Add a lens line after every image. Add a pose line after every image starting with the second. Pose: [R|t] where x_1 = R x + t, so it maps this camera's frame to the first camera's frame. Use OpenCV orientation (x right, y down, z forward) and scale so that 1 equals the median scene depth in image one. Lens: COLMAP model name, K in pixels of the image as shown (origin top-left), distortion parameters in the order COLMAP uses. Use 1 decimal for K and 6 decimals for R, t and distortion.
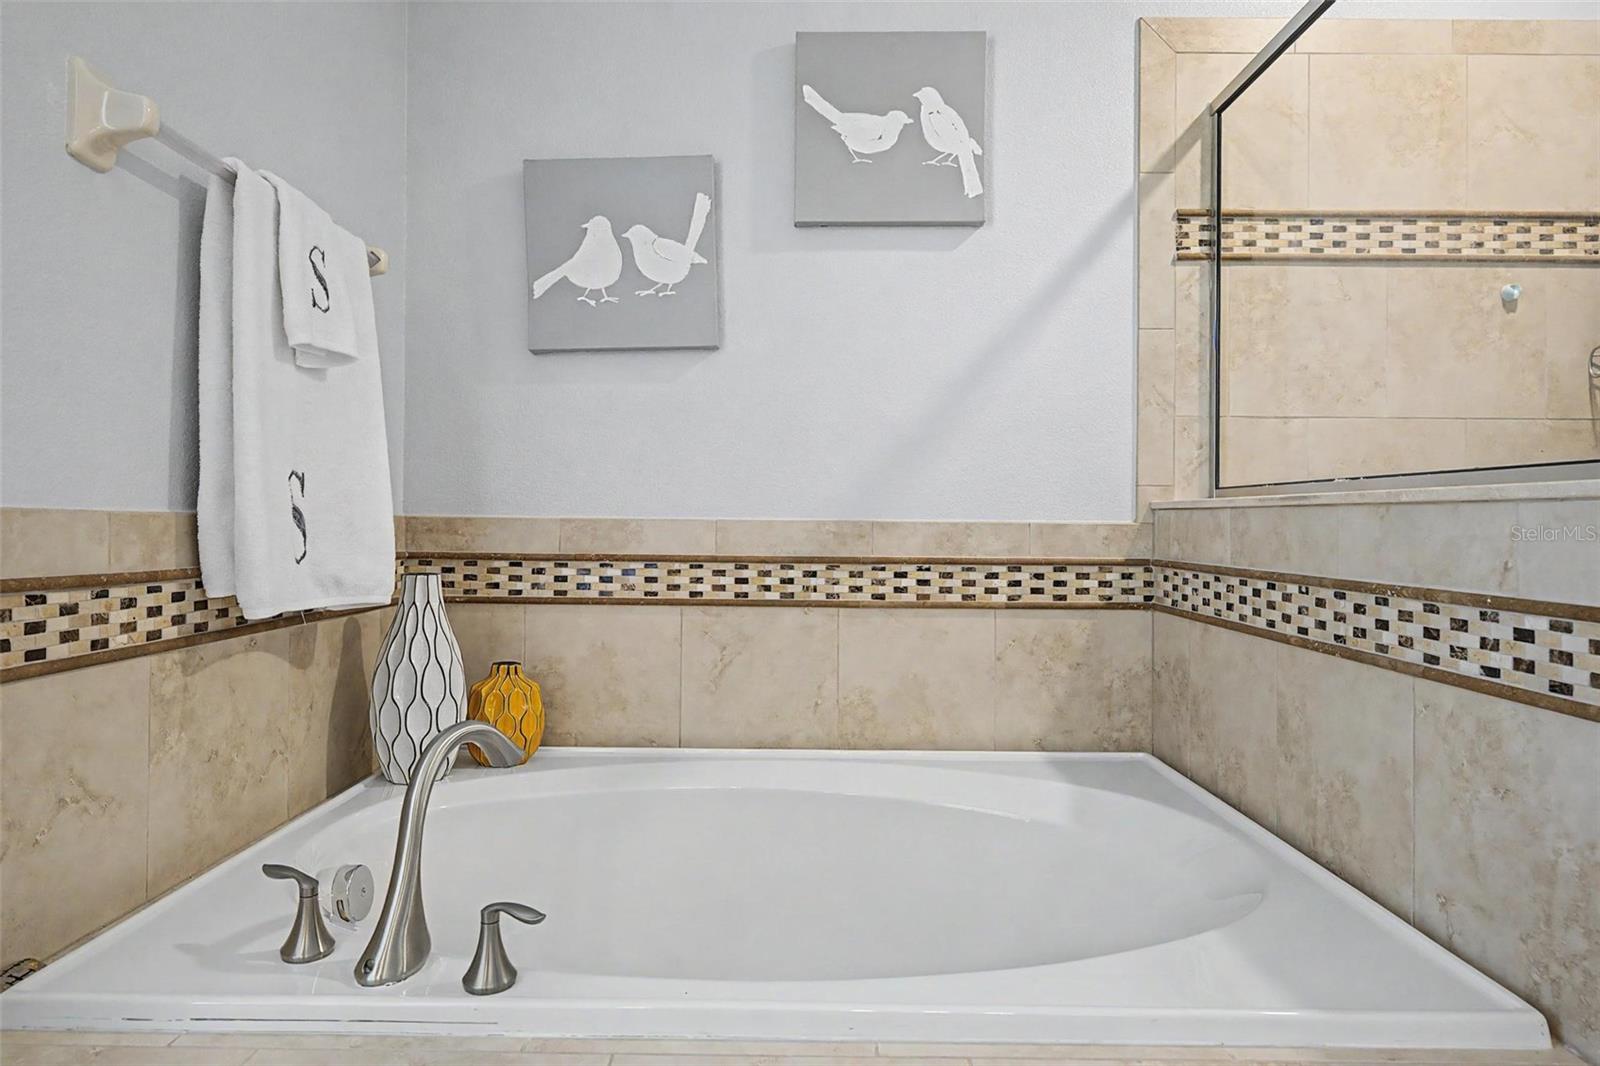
lens RADIAL K [[957.6, 0, 799.4], [0, 957.6, 504.7], [0, 0, 1]] dist [0.002474, 0.003801]
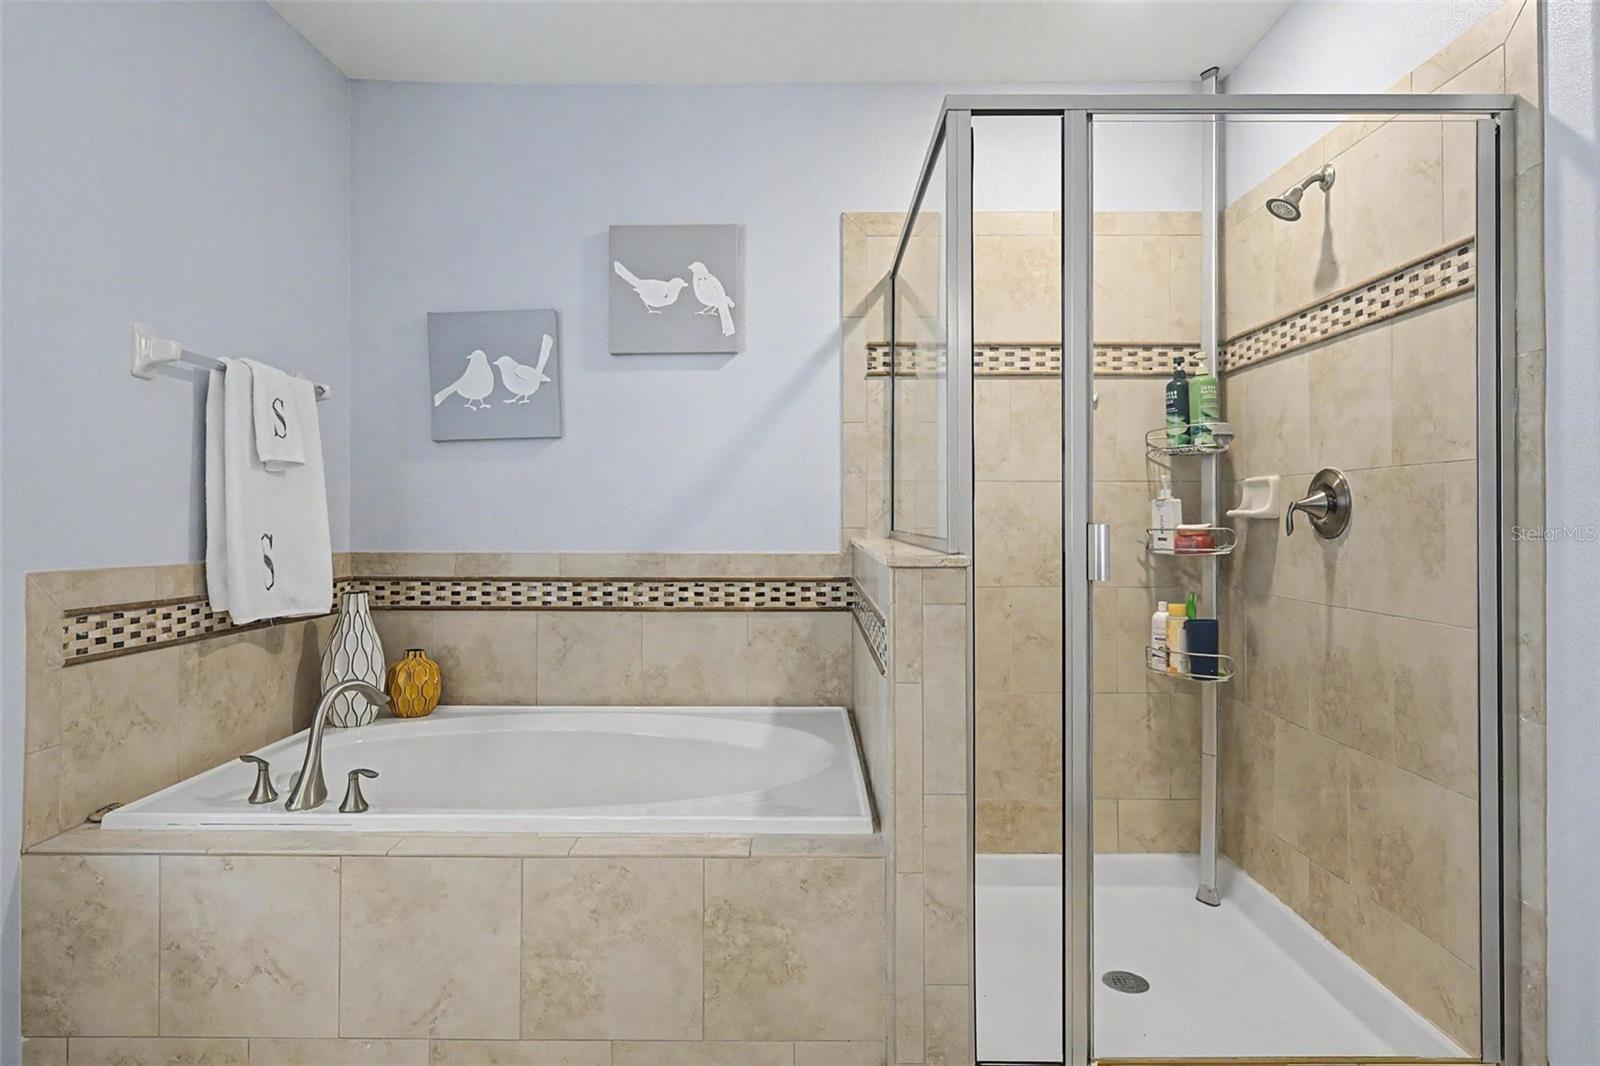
lens RADIAL K [[913.1, 0, 798.3], [0, 913.1, 510.0], [0, 0, 1]] dist [0.005679, 0.002487]
pose [[0.999966, -0.007384, -0.003750, 0.291894], [0.007414, 0.999941, 0.007956, -0.060047], [0.003691, -0.007983, 0.999961, -0.421764]]
